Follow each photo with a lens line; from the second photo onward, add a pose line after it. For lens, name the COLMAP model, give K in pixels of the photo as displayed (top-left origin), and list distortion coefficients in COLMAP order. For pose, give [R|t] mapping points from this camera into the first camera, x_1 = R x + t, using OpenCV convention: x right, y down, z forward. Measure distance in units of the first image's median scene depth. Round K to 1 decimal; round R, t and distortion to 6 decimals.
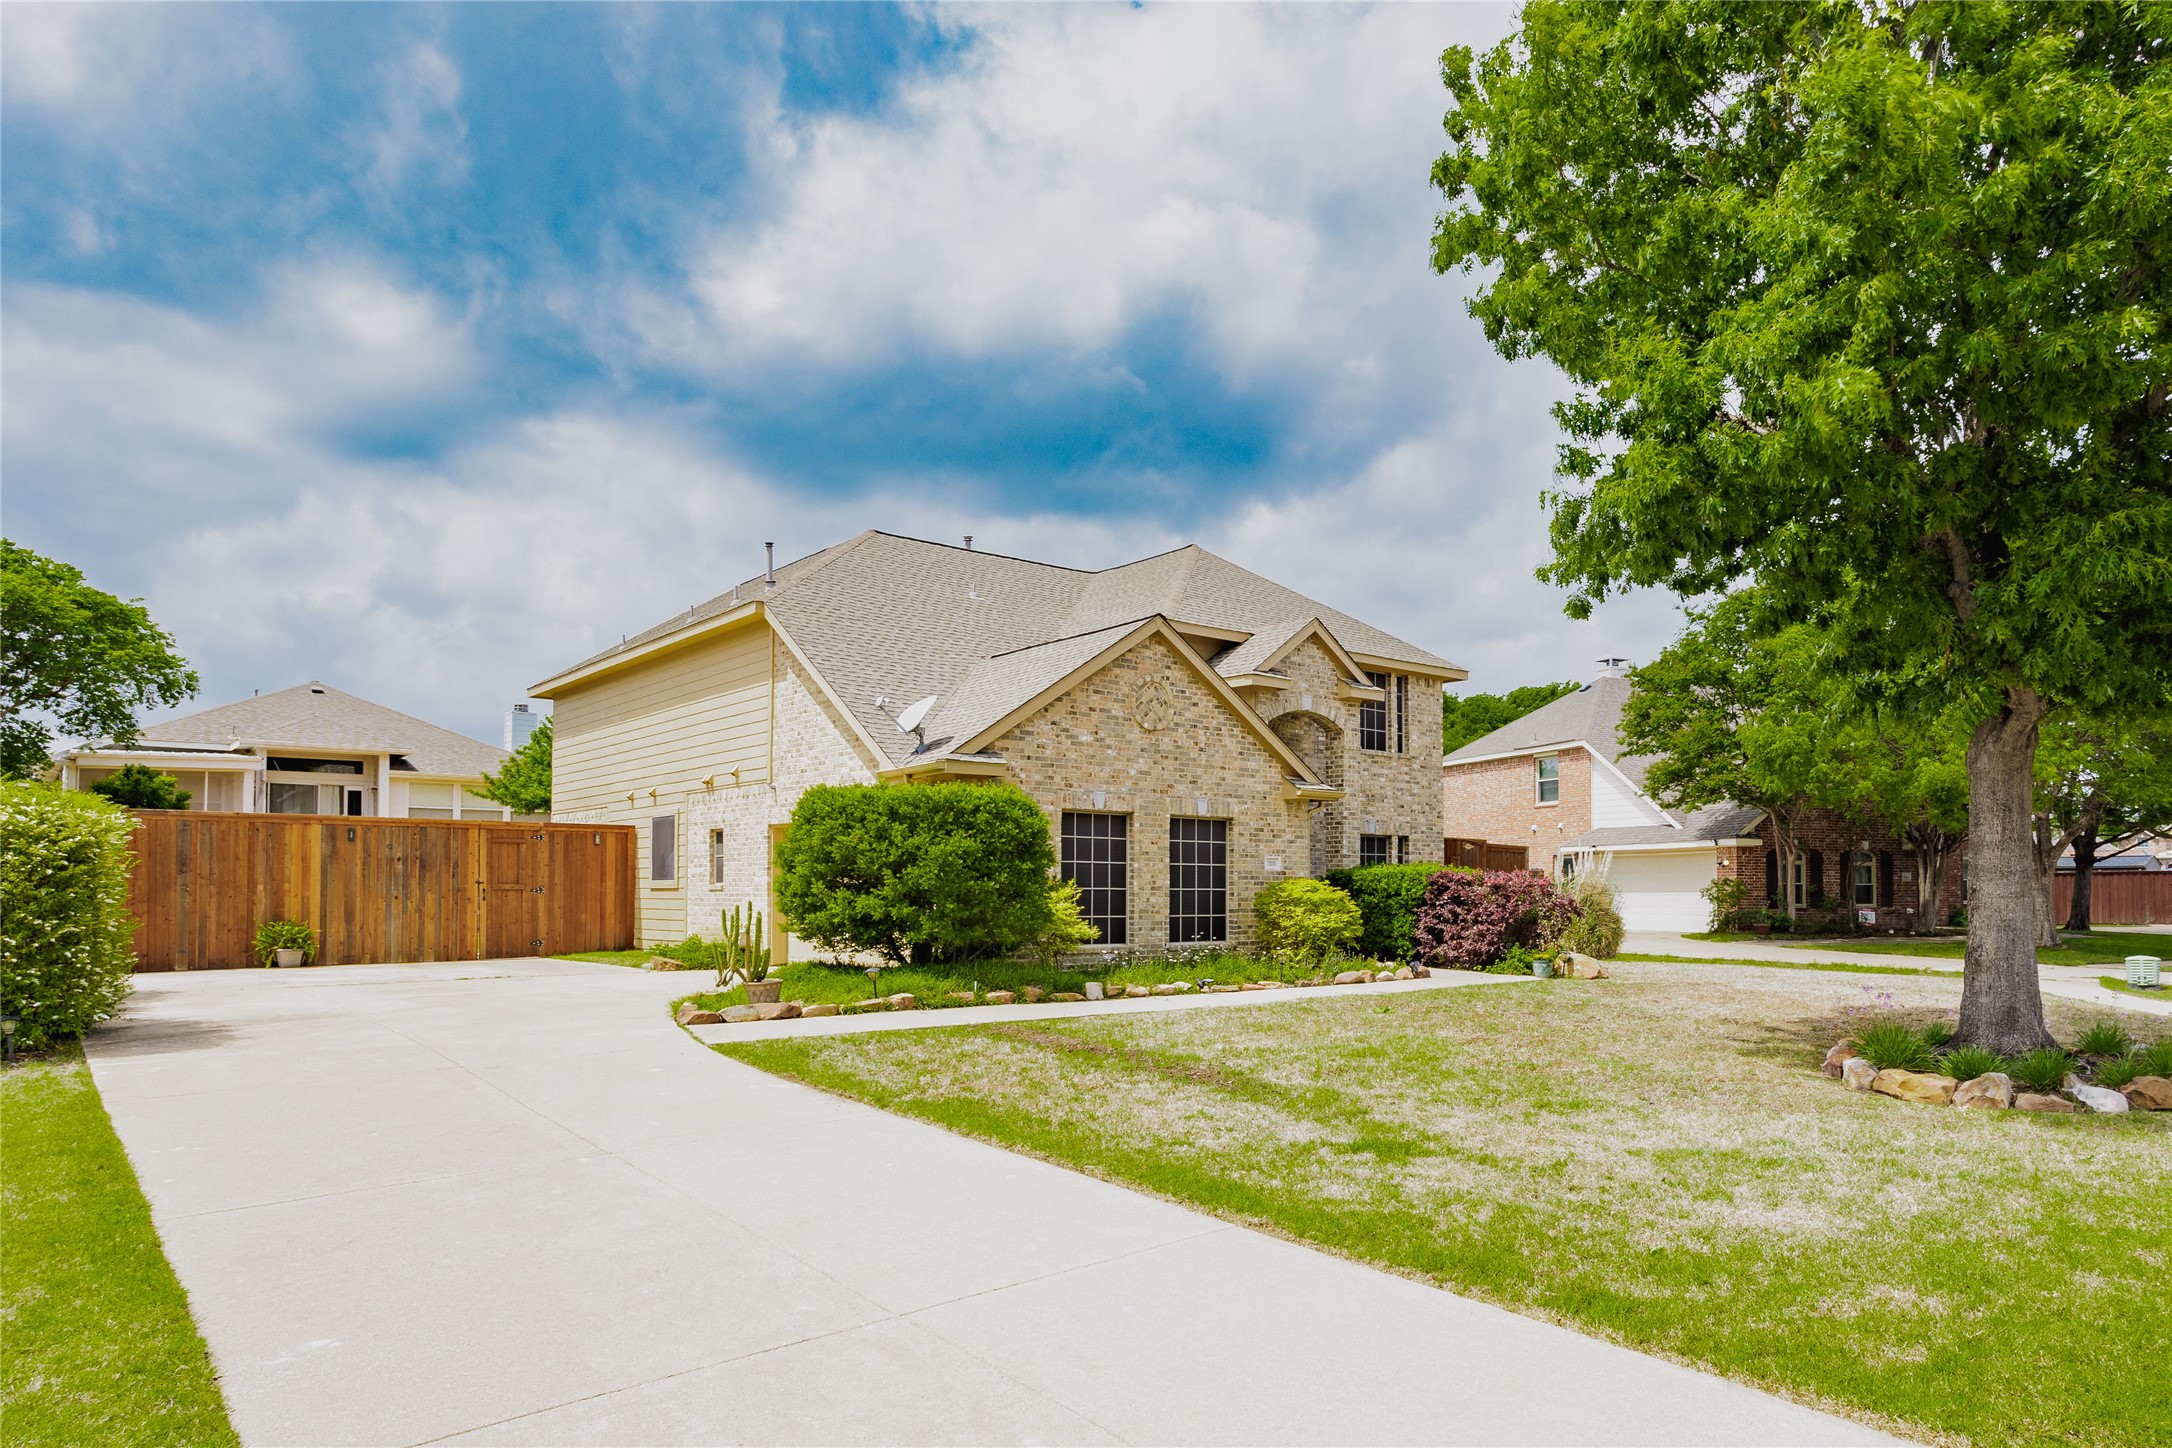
lens RADIAL K [[1284.2, 0, 1086.4], [0, 1284.2, 725.8], [0, 0, 1]] dist [0.001111, 0.000018]
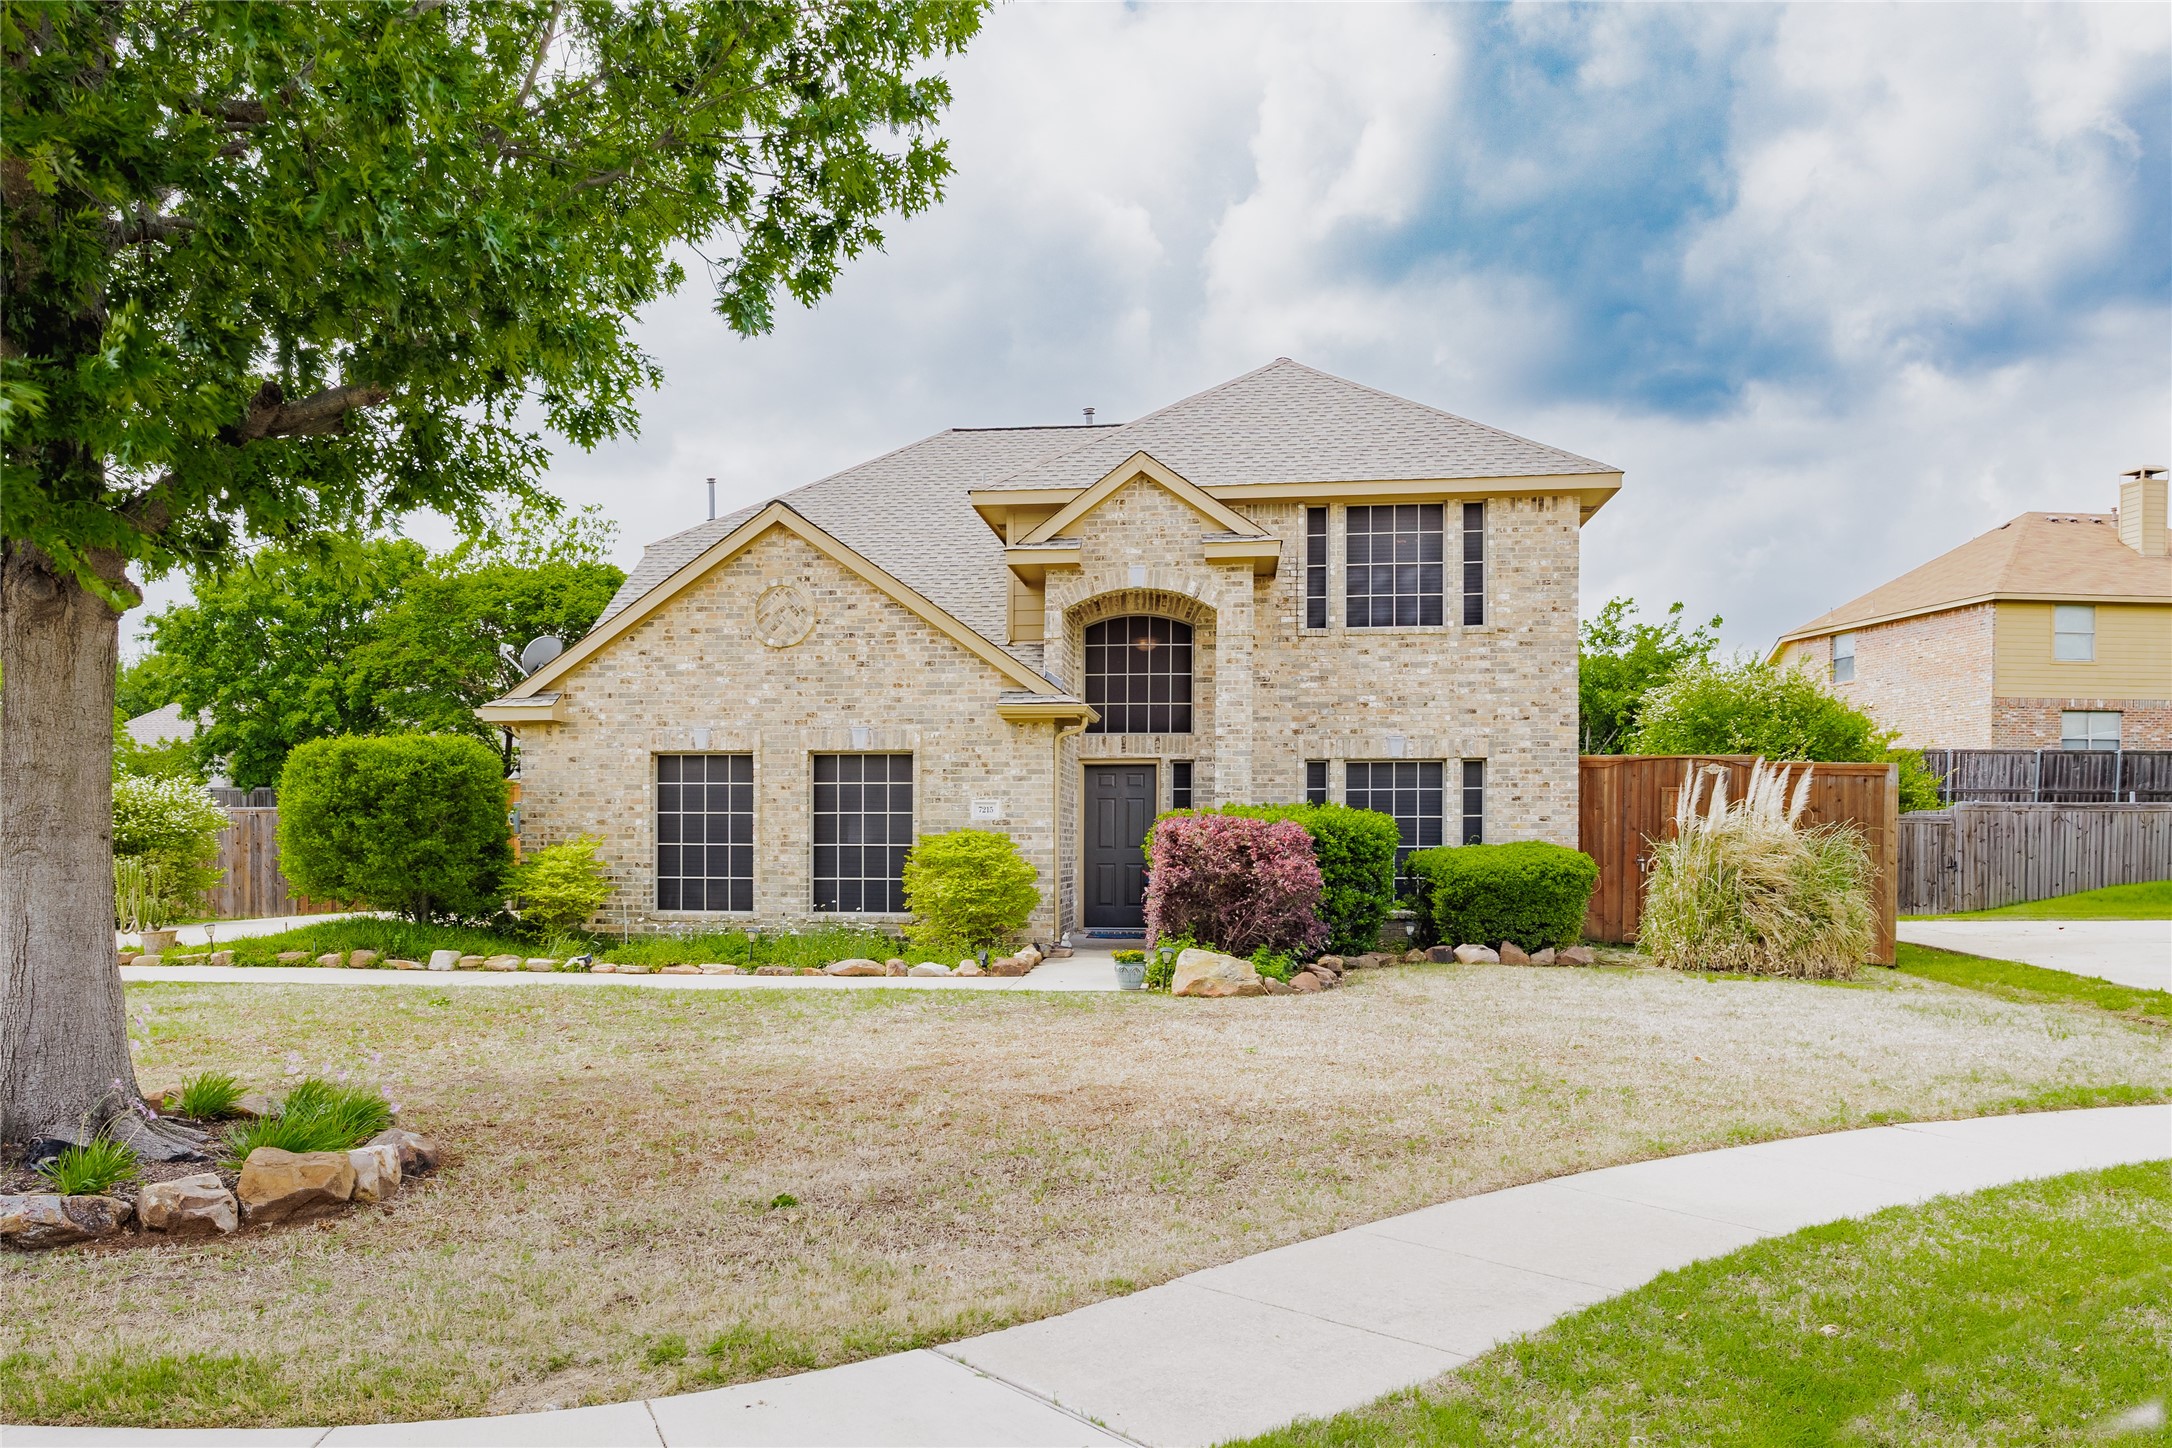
lens RADIAL K [[1493.7, 0, 1086.2], [0, 1493.7, 726.0], [0, 0, 1]] dist [-0.007611, -0.000432]
pose [[0.702294, -0.054682, -0.709783, 0.829198], [0.092685, 0.995582, 0.015006, 0.055262], [0.705827, -0.076325, 0.704260, 0.469421]]
